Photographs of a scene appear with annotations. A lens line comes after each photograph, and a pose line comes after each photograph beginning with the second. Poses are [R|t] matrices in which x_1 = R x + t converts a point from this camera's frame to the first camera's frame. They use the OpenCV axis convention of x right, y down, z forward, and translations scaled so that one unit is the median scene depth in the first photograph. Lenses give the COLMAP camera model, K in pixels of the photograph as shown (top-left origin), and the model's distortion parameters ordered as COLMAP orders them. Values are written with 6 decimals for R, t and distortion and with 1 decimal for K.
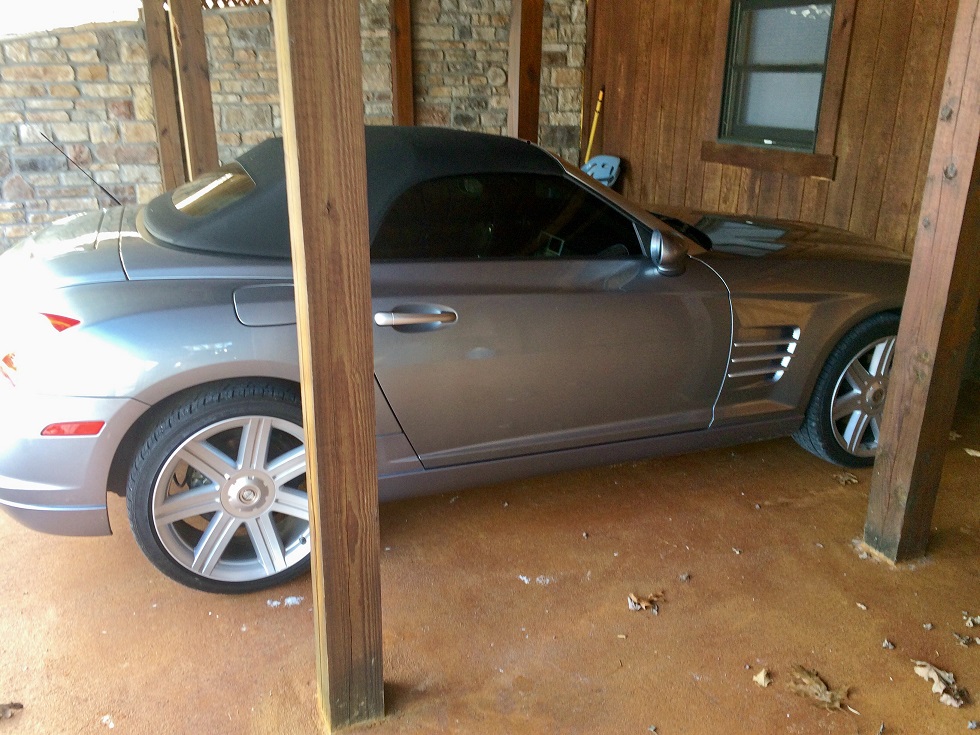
lens RADIAL K [[826.8, 0, 493.7], [0, 826.8, 370.0], [0, 0, 1]] dist [0.083508, -0.074170]
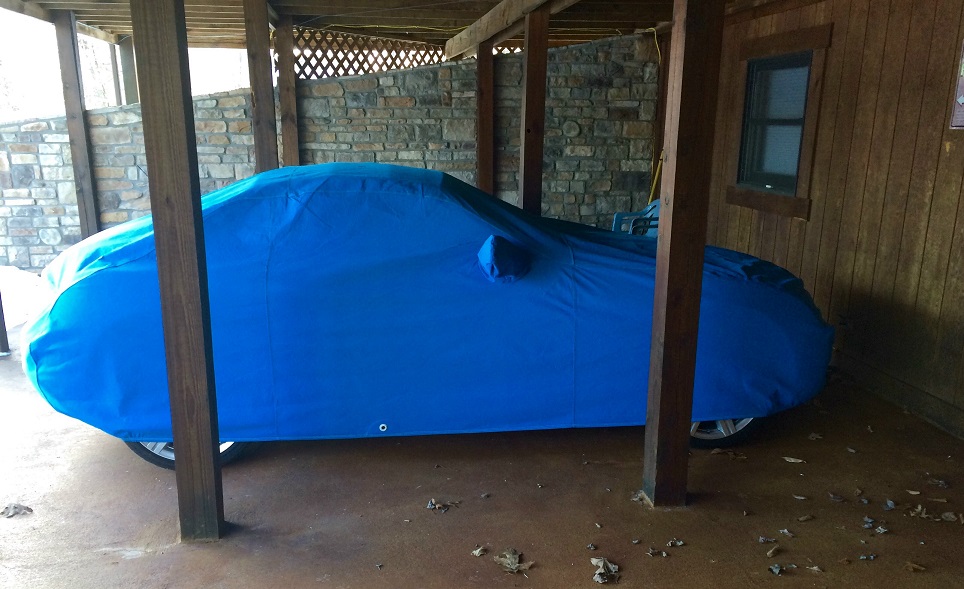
lens RADIAL K [[824.1, 0, 495.5], [0, 824.1, 352.9], [0, 0, 1]] dist [0.073153, 0.000798]
pose [[0.969104, 0.066092, -0.237631, 0.221925], [-0.083618, 0.994413, -0.064433, 0.042570], [0.232045, 0.082312, 0.969216, -0.120743]]
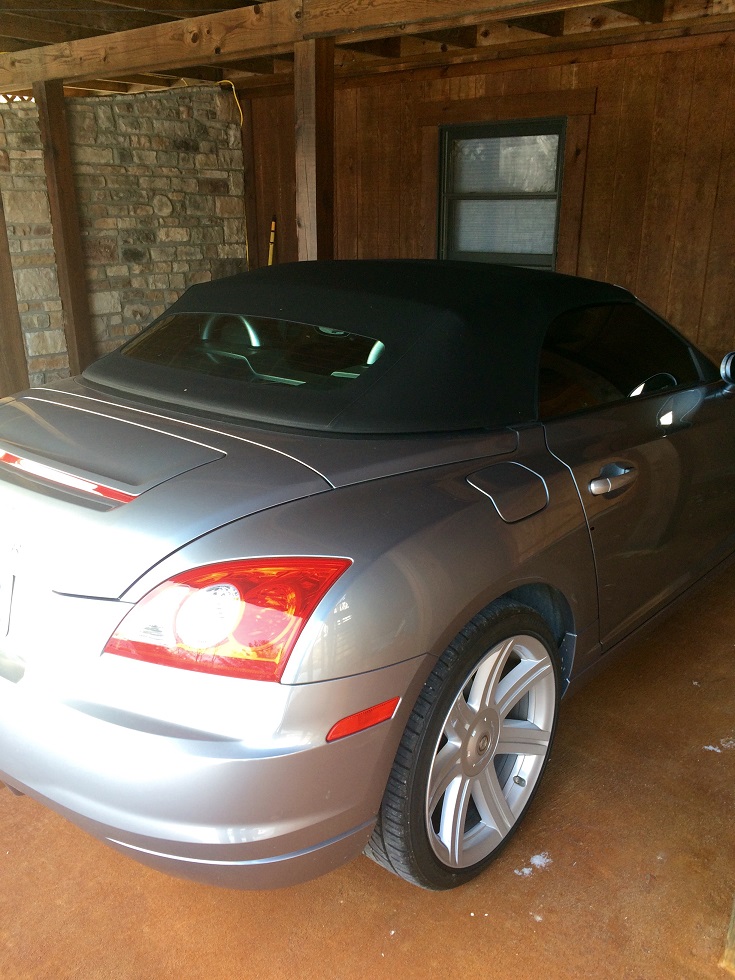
lens RADIAL K [[826.8, 0, 372.5], [0, 826.8, 489.0], [0, 0, 1]] dist [0.083508, -0.074170]
pose [[0.891097, -0.155457, 0.426355, -0.256444], [0.161829, 0.986585, 0.021500, -0.042413], [-0.423978, 0.049838, 0.904300, 0.129949]]
